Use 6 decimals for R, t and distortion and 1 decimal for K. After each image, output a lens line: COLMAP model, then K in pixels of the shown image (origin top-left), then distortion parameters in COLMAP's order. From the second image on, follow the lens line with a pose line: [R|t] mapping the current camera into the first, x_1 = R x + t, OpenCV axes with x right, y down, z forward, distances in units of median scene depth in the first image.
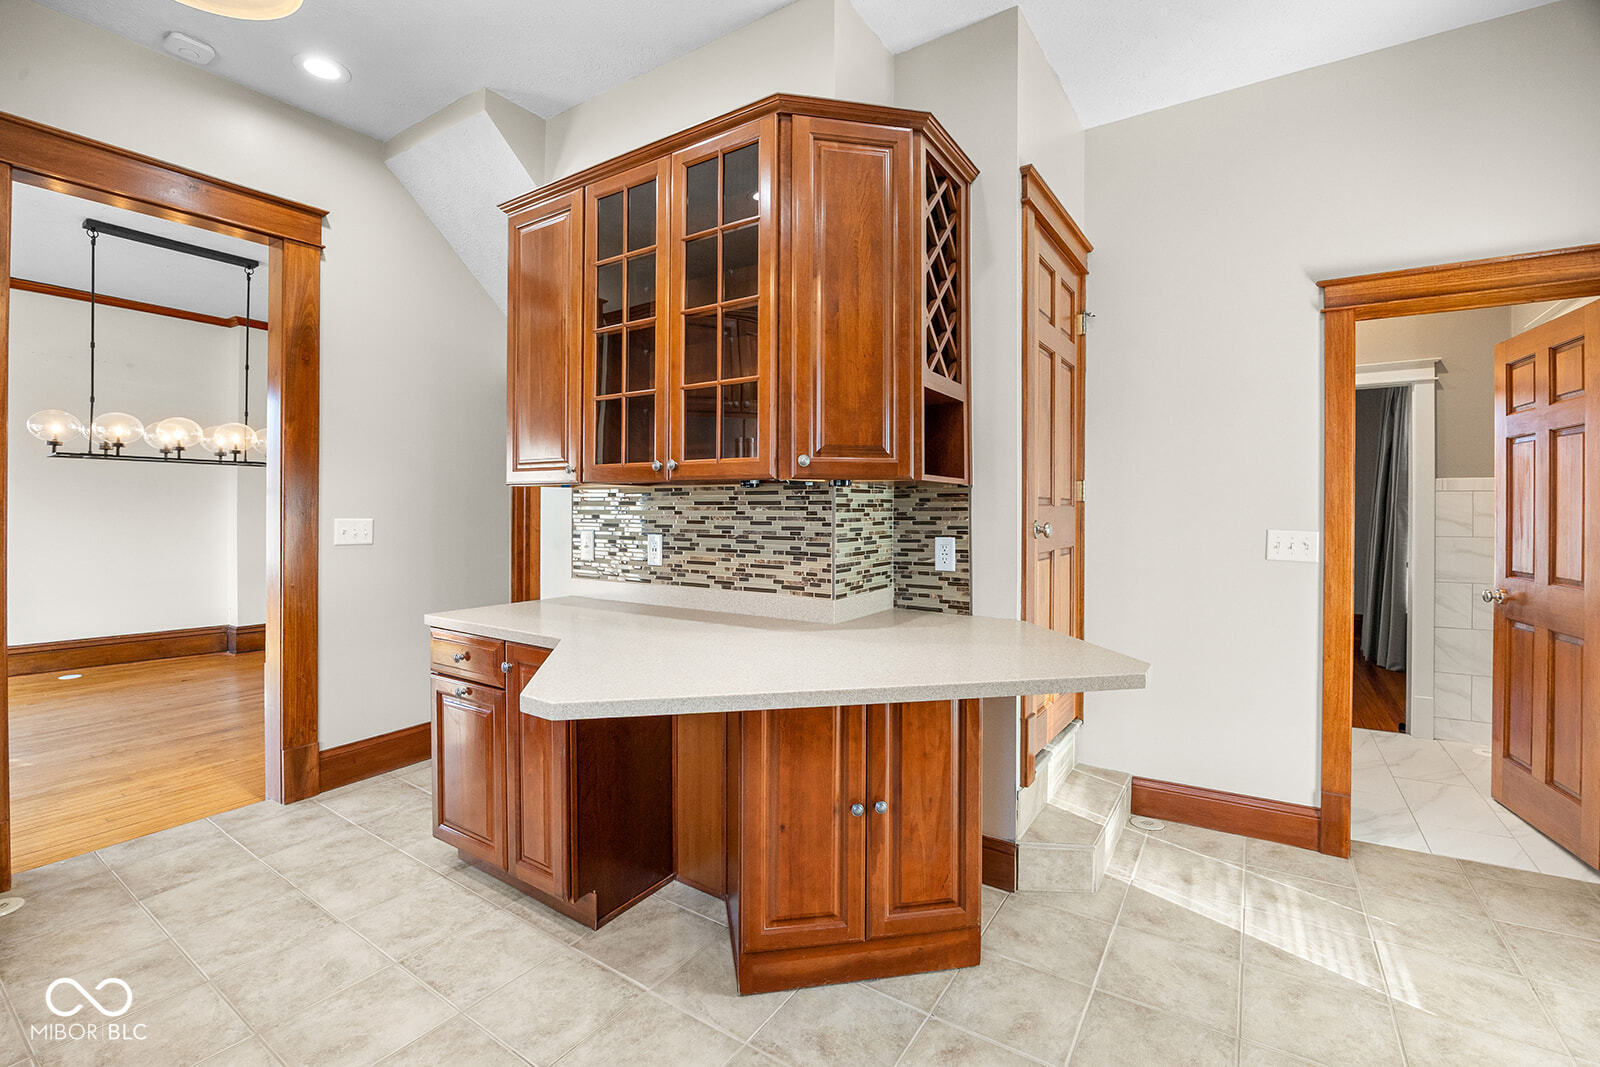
lens RADIAL K [[699.1, 0, 796.8], [0, 699.1, 521.0], [0, 0, 1]] dist [-0.005339, -0.000327]
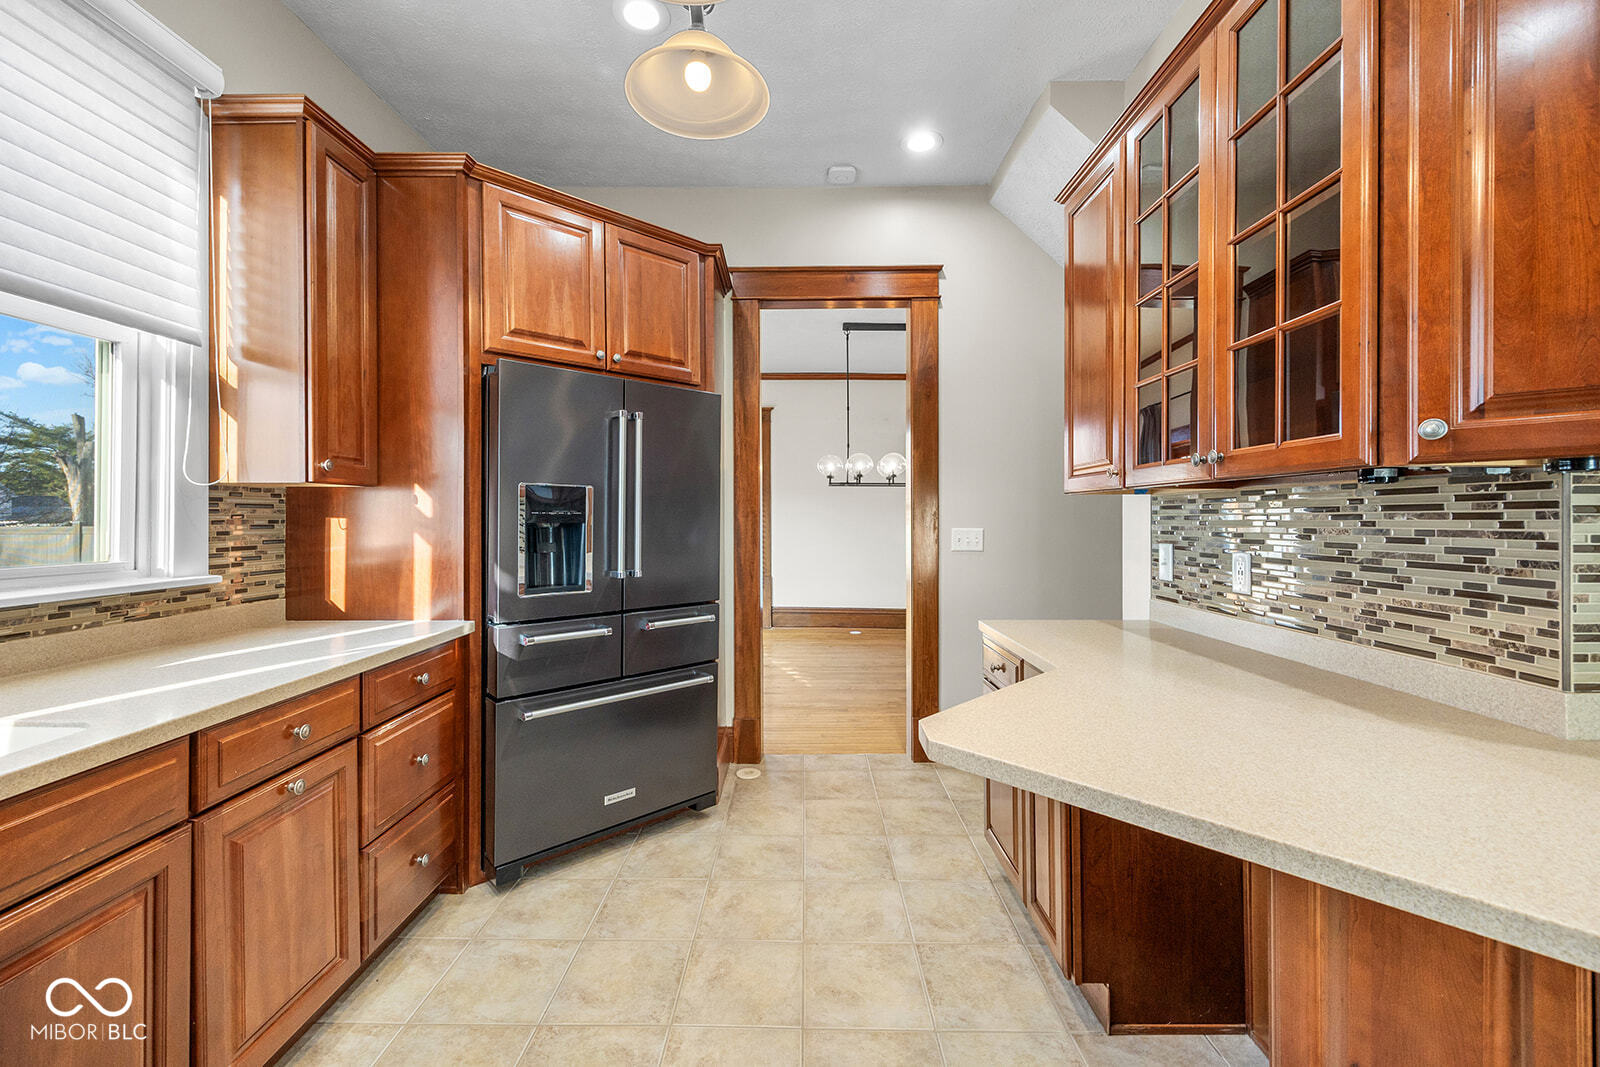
lens RADIAL K [[657.9, 0, 799.2], [0, 657.9, 526.7], [0, 0, 1]] dist [0.018364, -0.001097]
pose [[0.555576, 0.006267, -0.831442, 0.142893], [-0.012730, 0.999918, -0.000970, -0.001707], [0.831368, 0.011123, 0.555611, 0.236657]]
